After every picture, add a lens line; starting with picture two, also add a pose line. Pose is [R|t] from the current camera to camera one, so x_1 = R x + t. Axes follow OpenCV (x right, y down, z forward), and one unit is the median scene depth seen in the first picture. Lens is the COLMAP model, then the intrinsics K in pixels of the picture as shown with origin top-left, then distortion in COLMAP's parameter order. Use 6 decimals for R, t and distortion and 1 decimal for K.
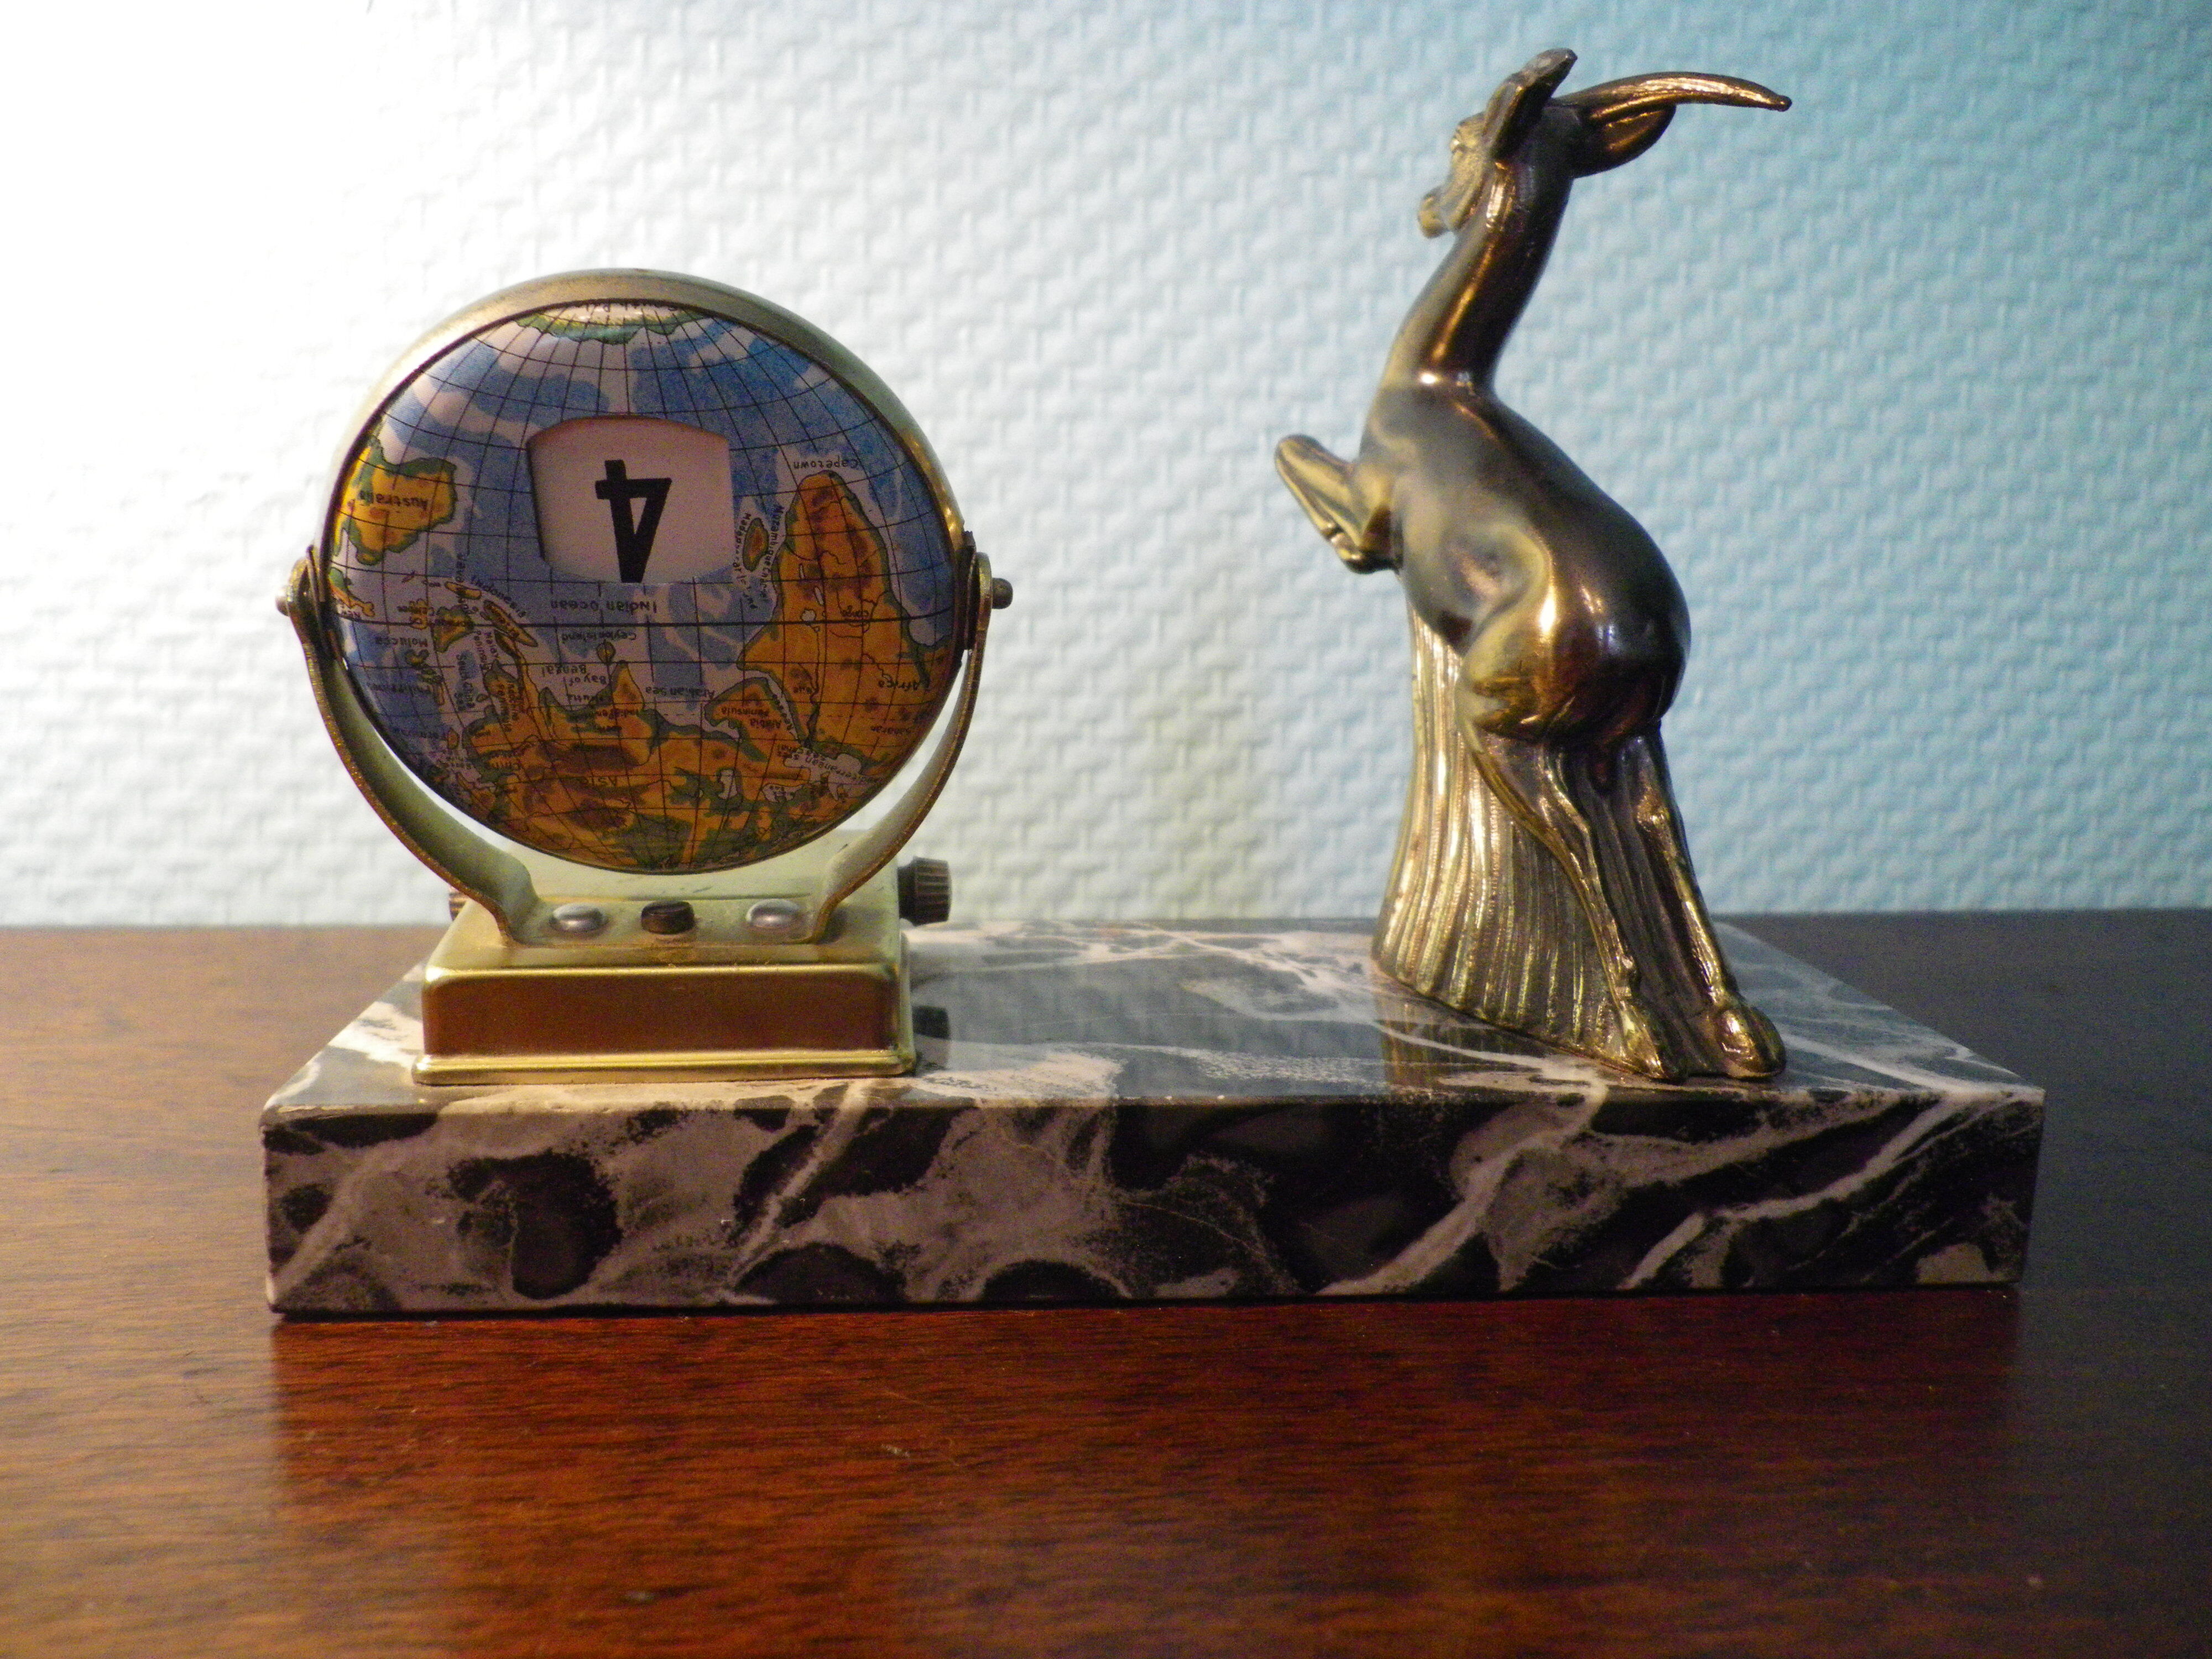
lens RADIAL K [[1704.5, 0, 1085.5], [0, 1704.5, 827.0], [0, 0, 1]] dist [-0.002078, 0.004900]
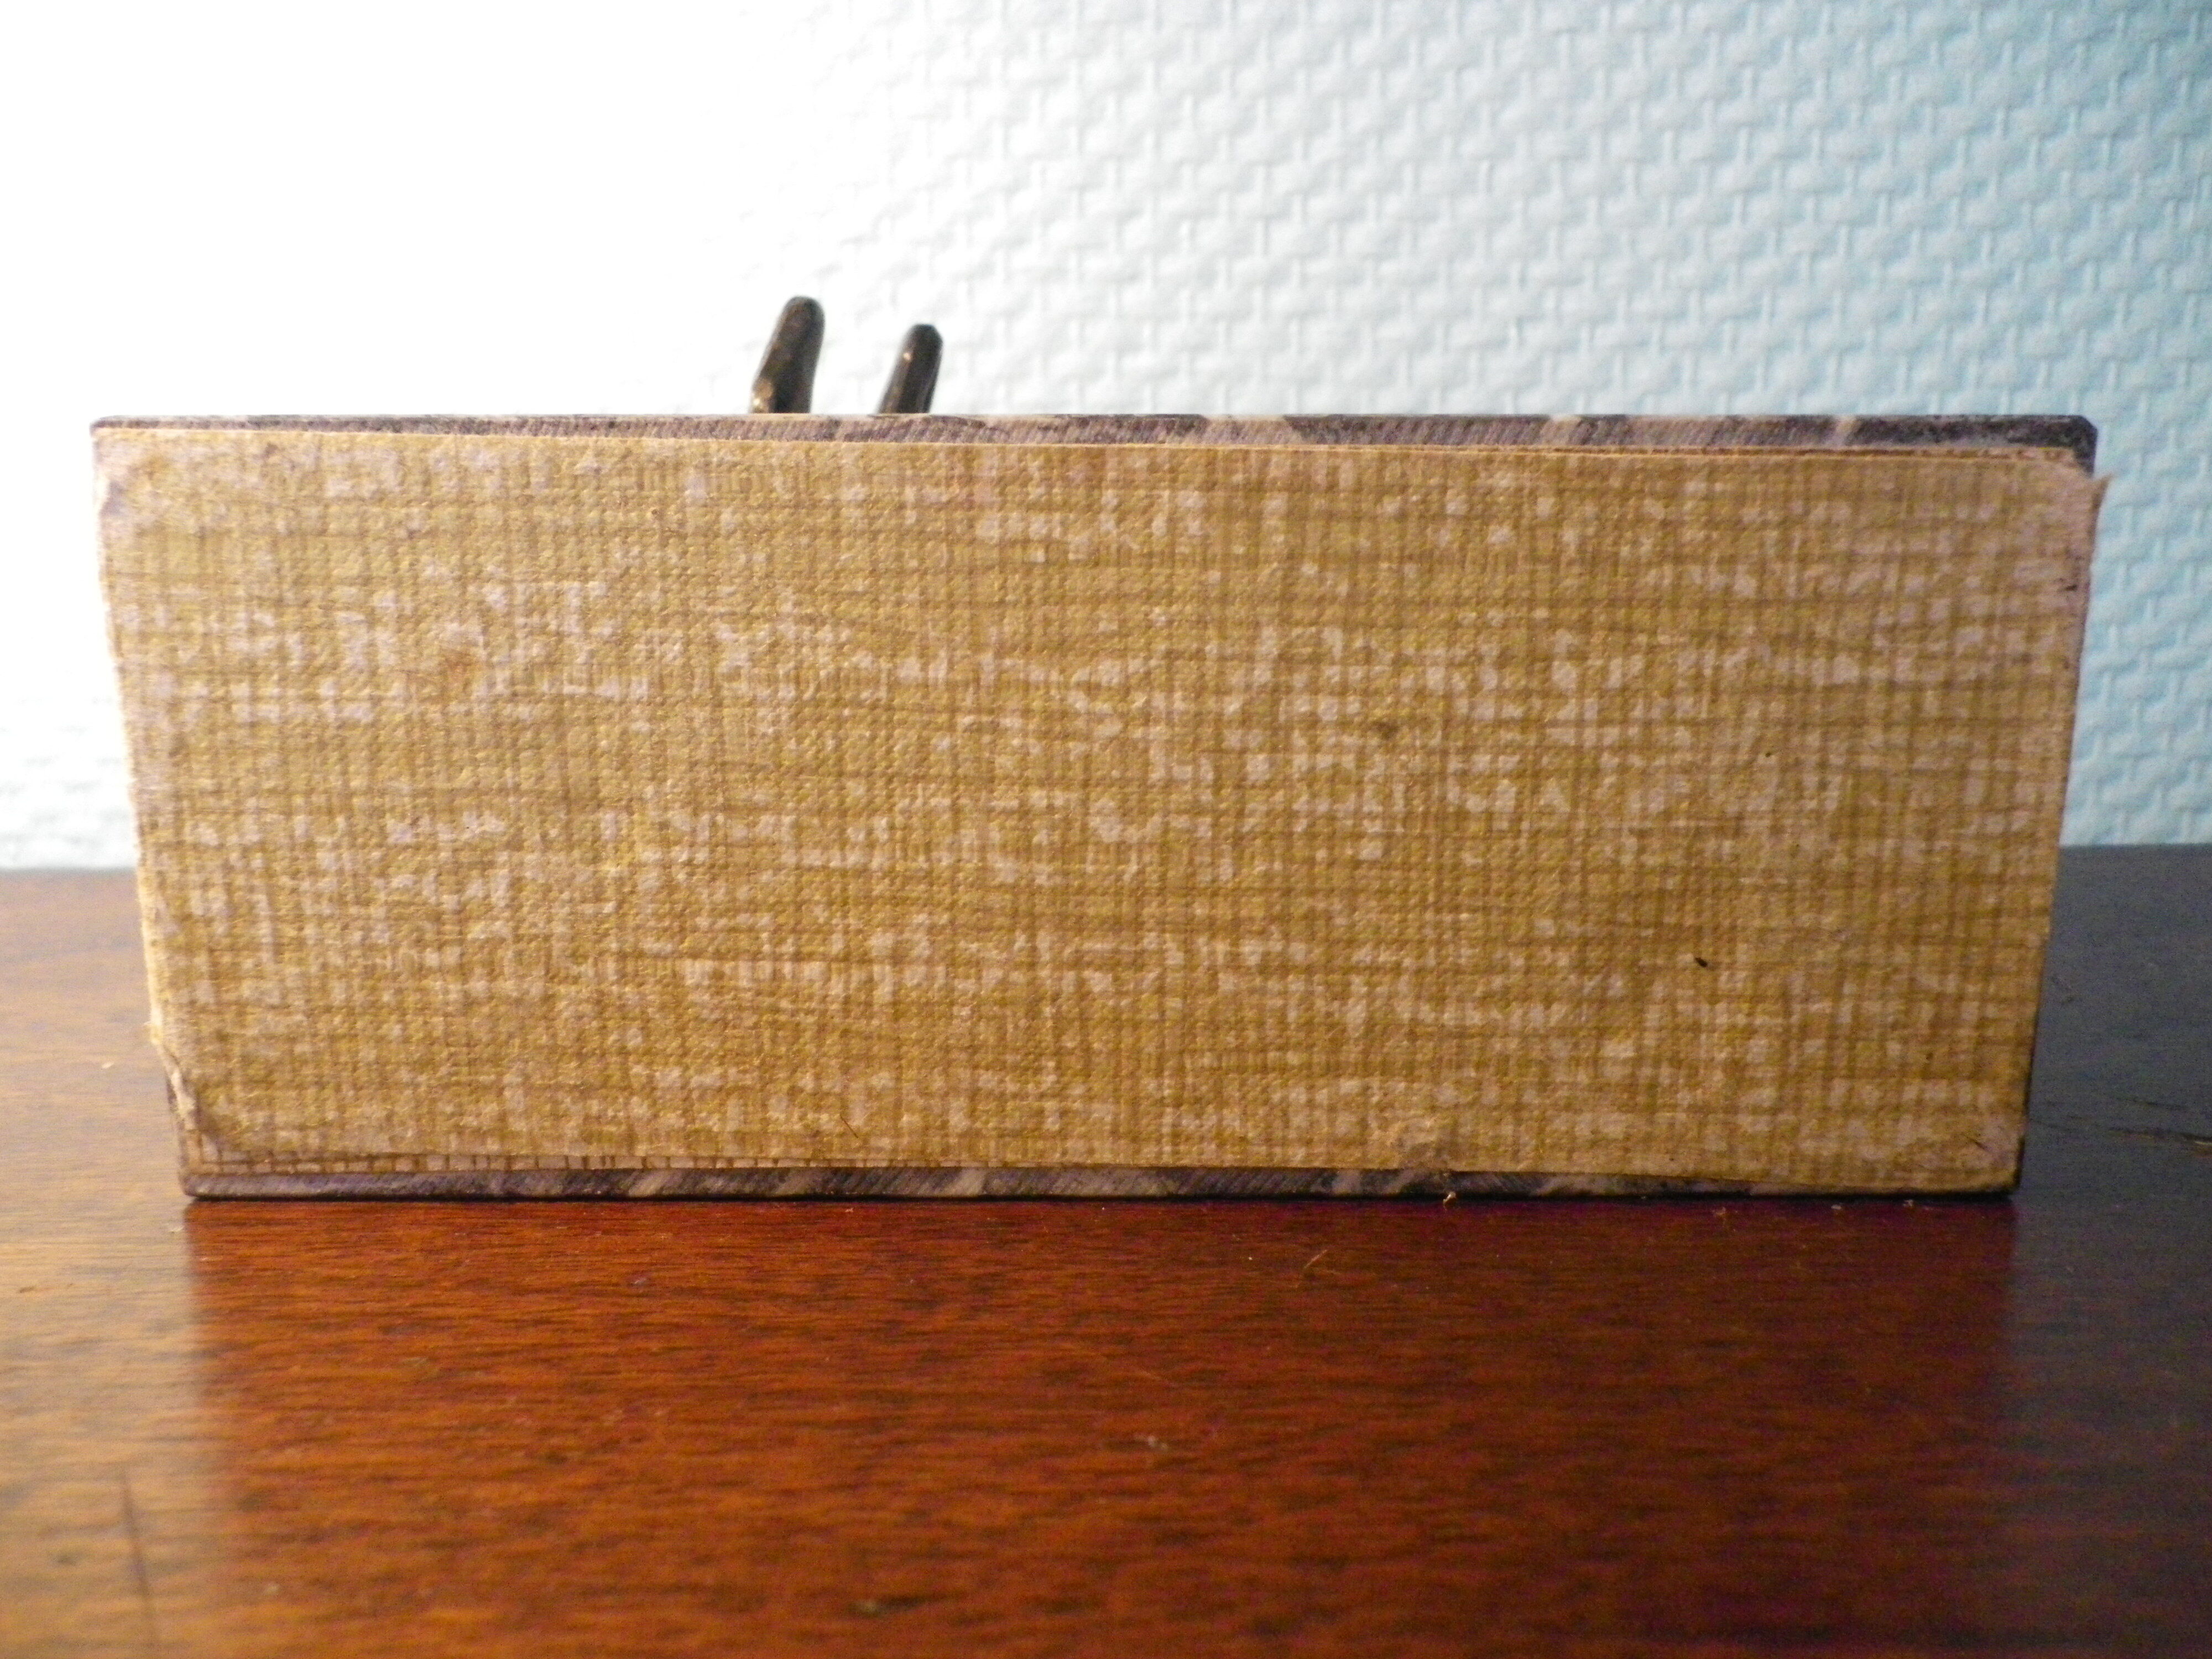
lens RADIAL K [[1704.5, 0, 1083.3], [0, 1704.5, 834.0], [0, 0, 1]] dist [-0.002078, 0.004900]
pose [[0.992660, -0.007755, -0.120690, -0.017310], [0.011209, 0.999546, 0.027969, 0.013975], [0.120418, -0.029116, 0.992296, 0.063151]]
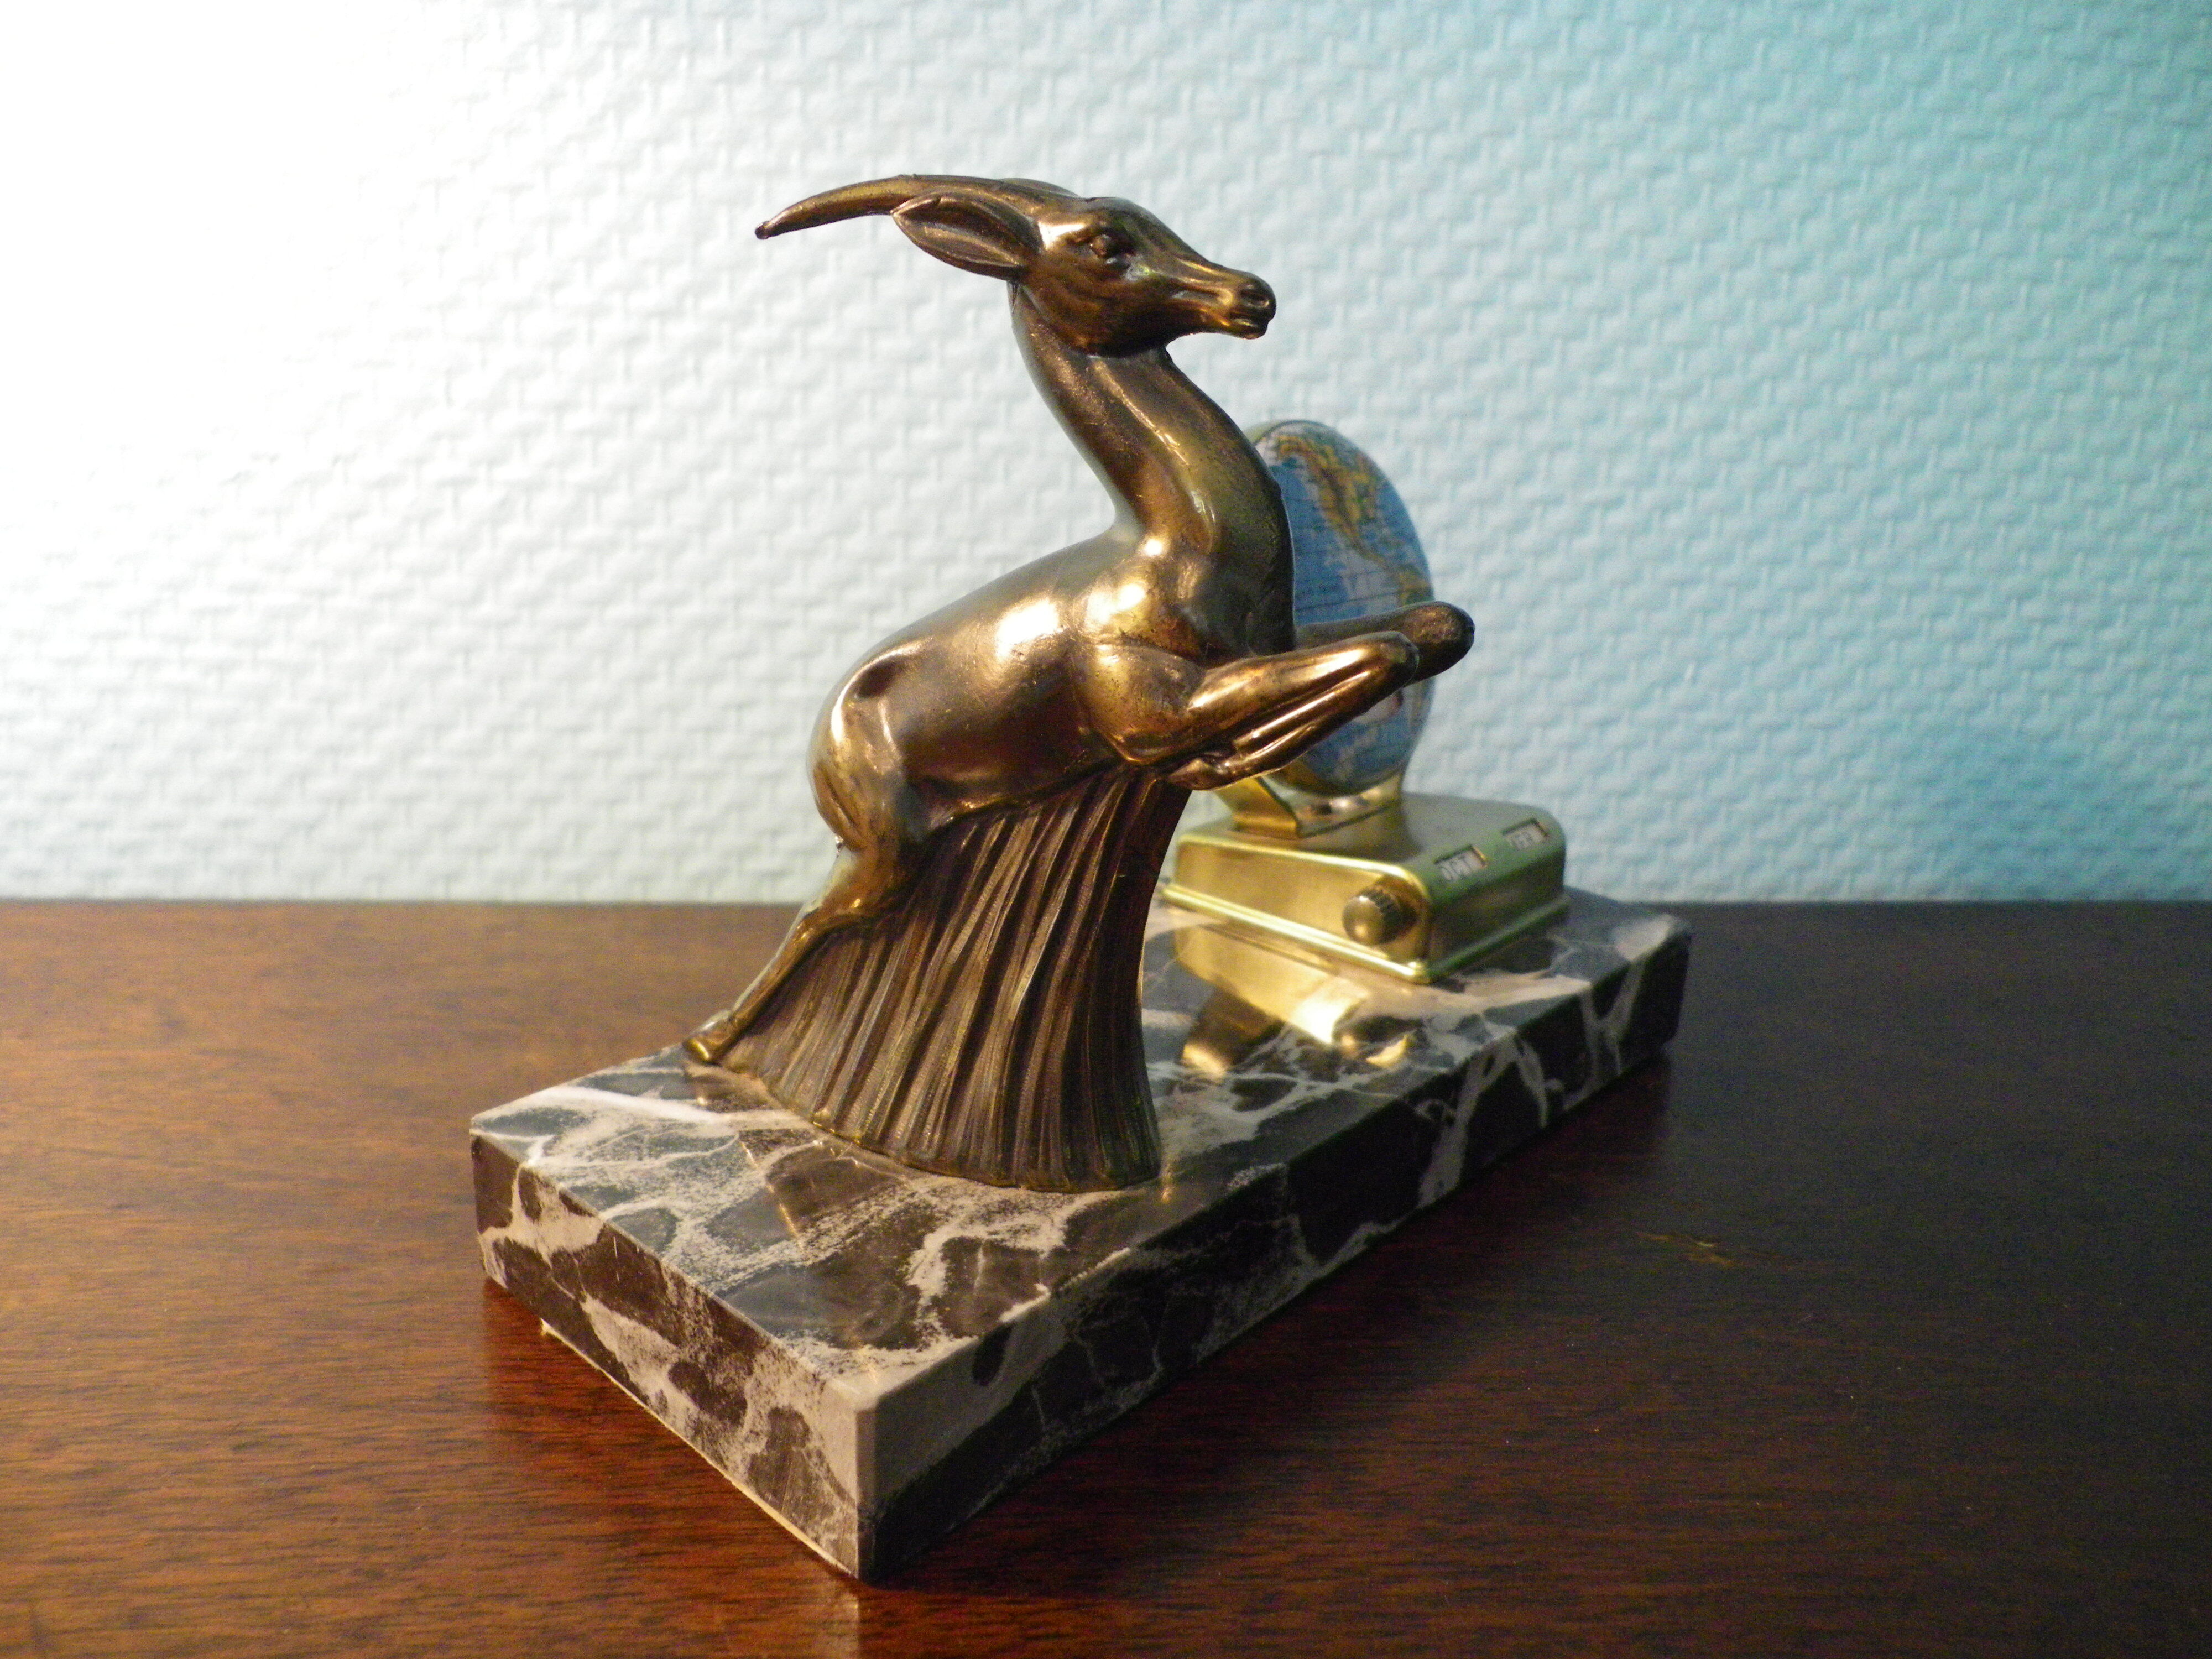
lens RADIAL K [[1704.5, 0, 1086.6], [0, 1704.5, 818.2], [0, 0, 1]] dist [-0.002078, 0.004900]
pose [[0.999231, 0.024260, -0.030816, 0.036955], [-0.020247, 0.992020, 0.124445, -0.123814], [0.033589, -0.123725, 0.991748, -0.038400]]
